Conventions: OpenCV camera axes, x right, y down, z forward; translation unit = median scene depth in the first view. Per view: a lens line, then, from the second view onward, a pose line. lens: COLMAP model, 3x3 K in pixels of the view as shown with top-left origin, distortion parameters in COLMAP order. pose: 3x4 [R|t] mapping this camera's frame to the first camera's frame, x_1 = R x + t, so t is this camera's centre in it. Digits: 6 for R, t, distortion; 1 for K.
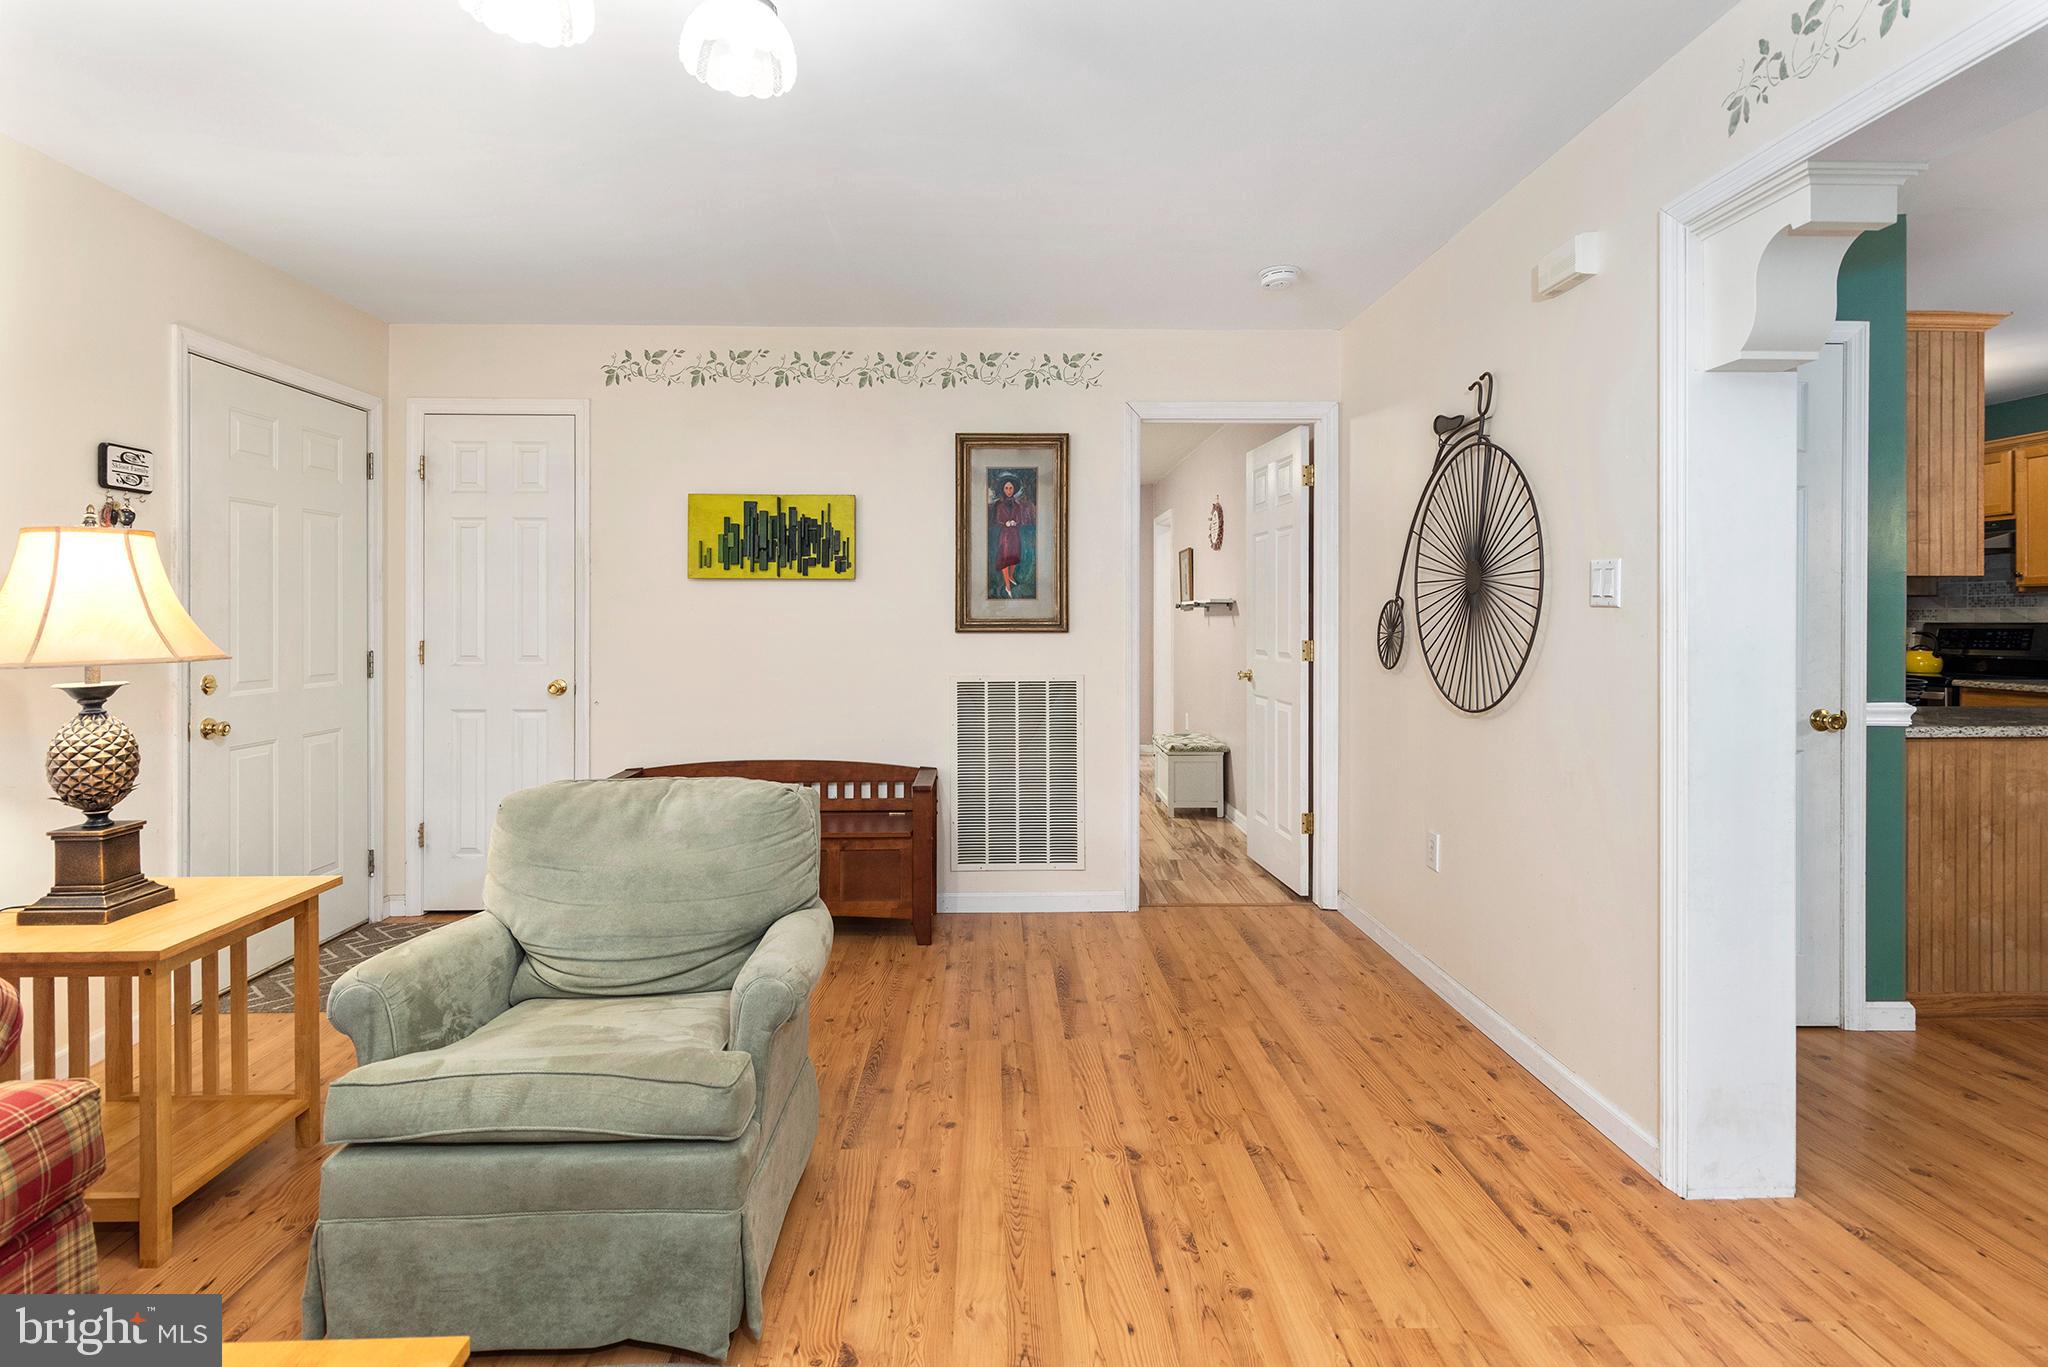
lens RADIAL K [[1013.6, 0, 1015.1], [0, 1013.6, 629.5], [0, 0, 1]] dist [0.001986, -0.000821]
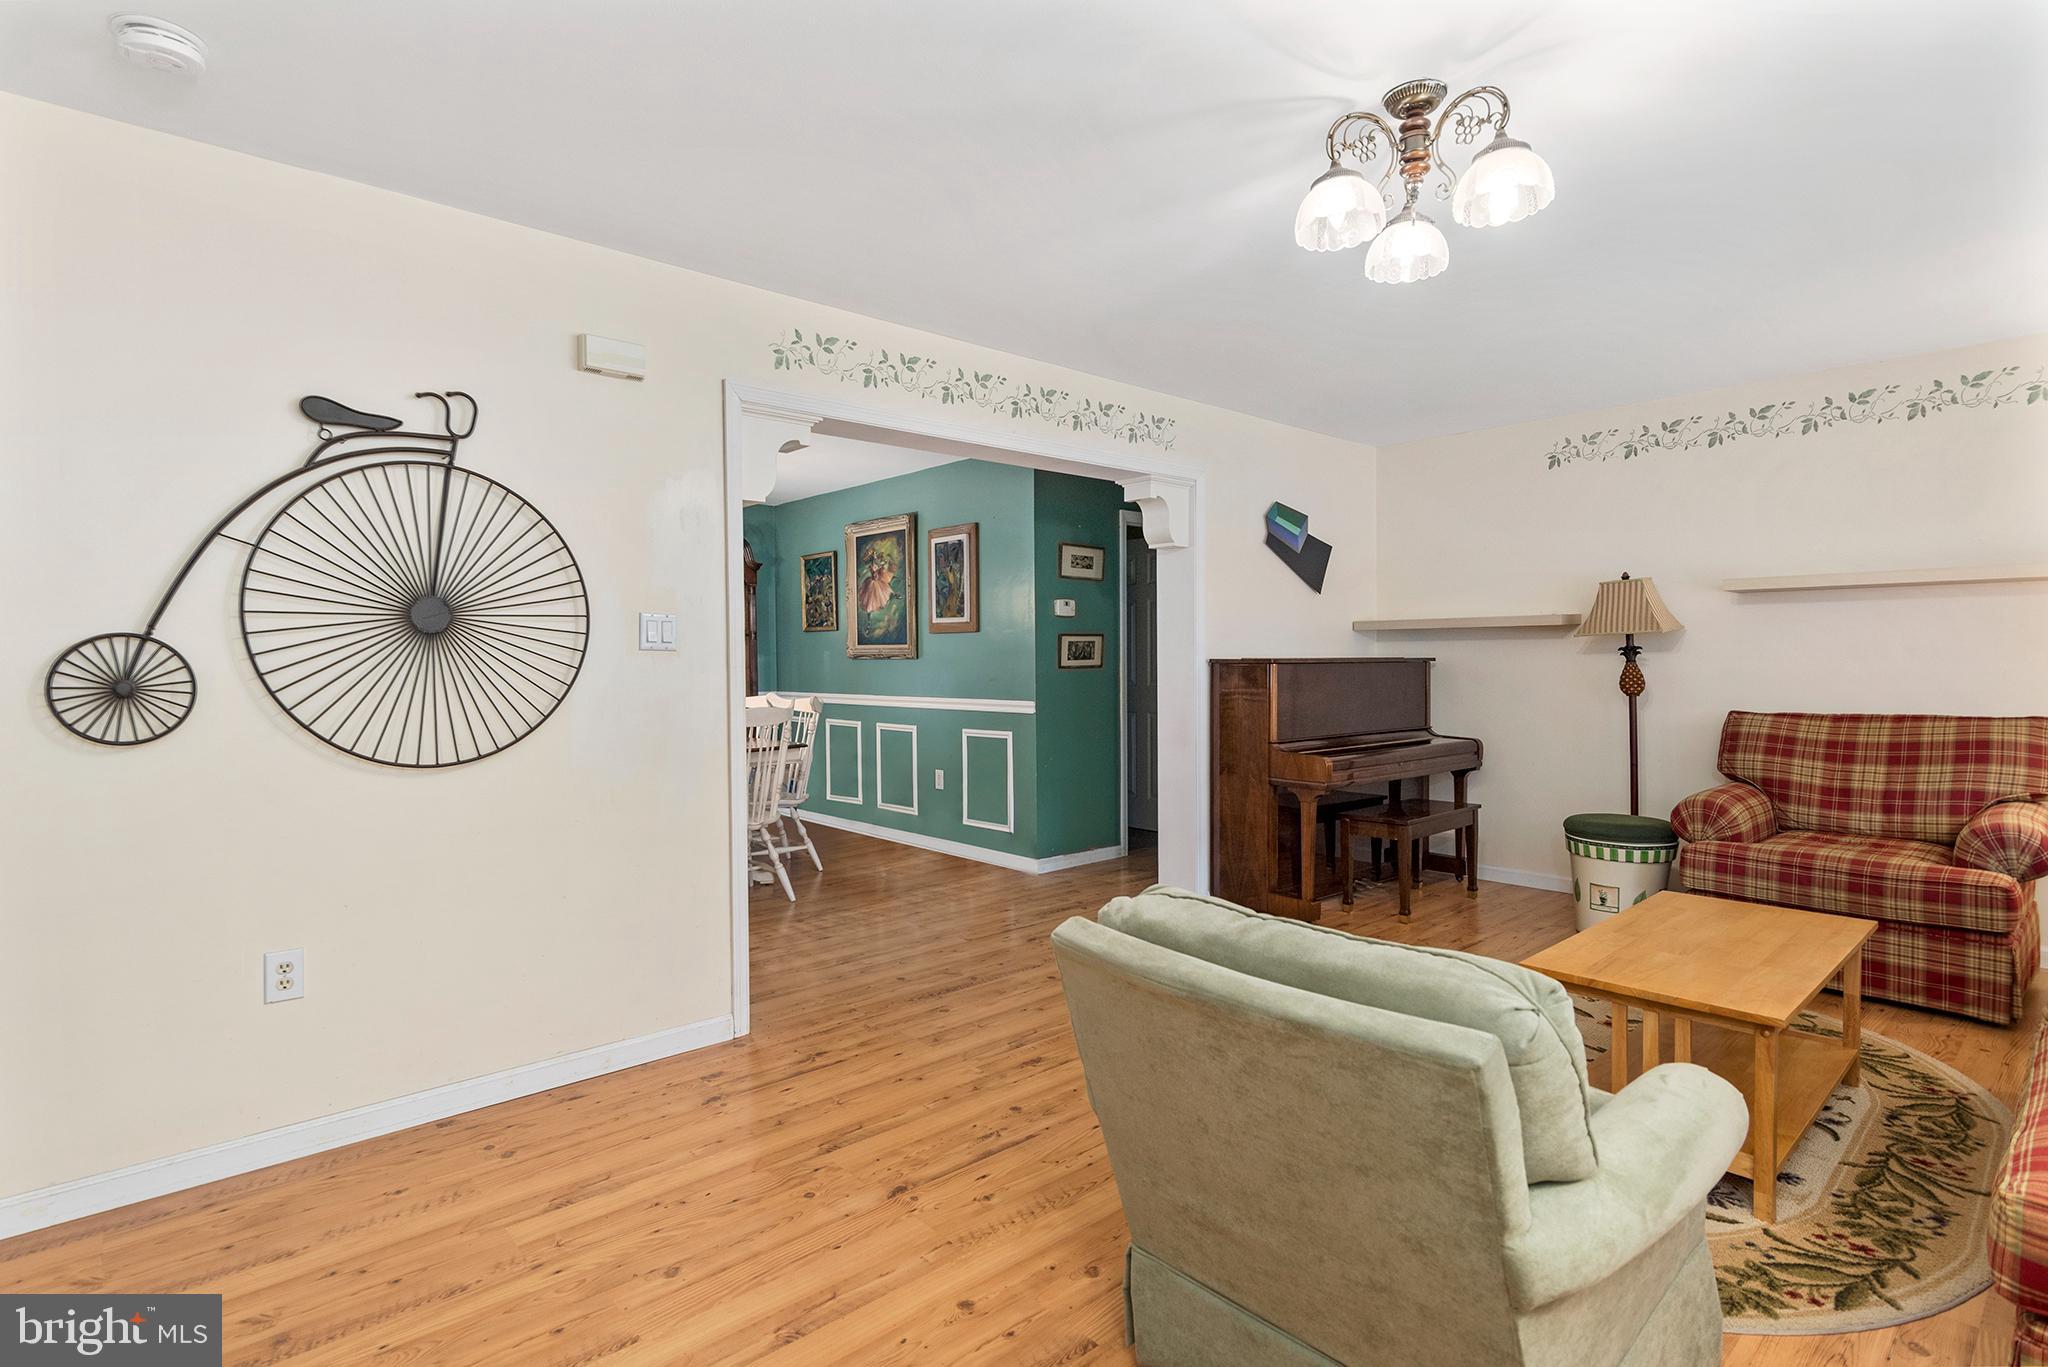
lens RADIAL K [[1013.4, 0, 1017.6], [0, 1013.4, 679.1], [0, 0, 1]] dist [0.001962, 0.000275]
pose [[-0.646721, -0.010834, 0.762650, -0.545787], [0.015382, 0.999511, 0.027242, -0.010851], [-0.762571, 0.029349, -0.646238, 1.170449]]
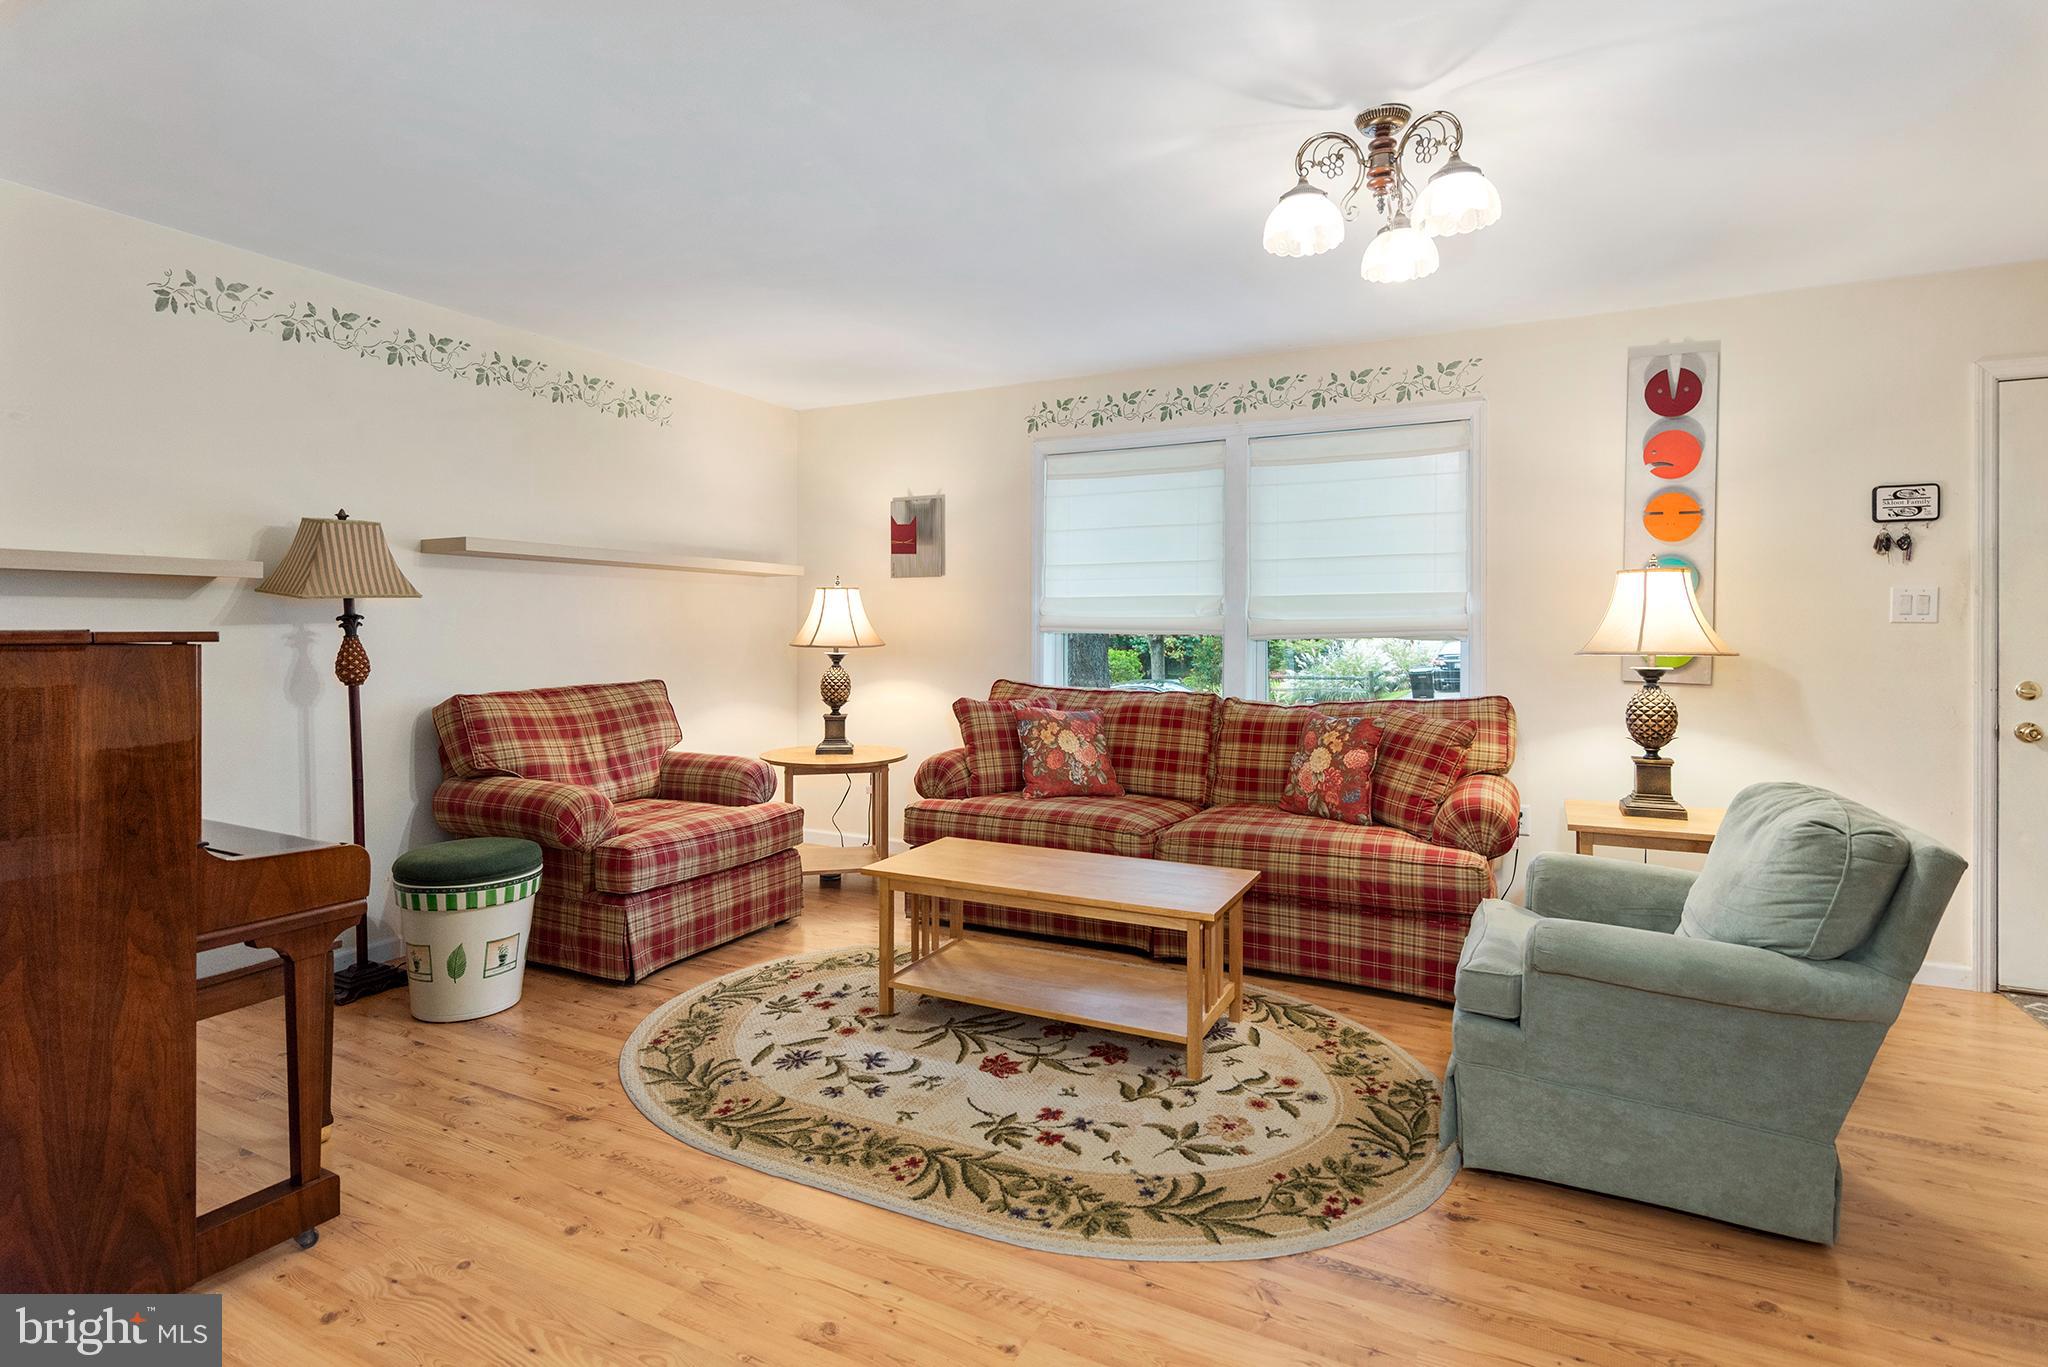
lens RADIAL K [[1013.6, 0, 1015.1], [0, 1013.6, 629.5], [0, 0, 1]] dist [0.001986, -0.000821]
pose [[-0.478516, 0.002506, -0.878075, 0.655041], [-0.011356, 0.999895, 0.009043, -0.006106], [0.878005, 0.014299, -0.478437, 0.610425]]
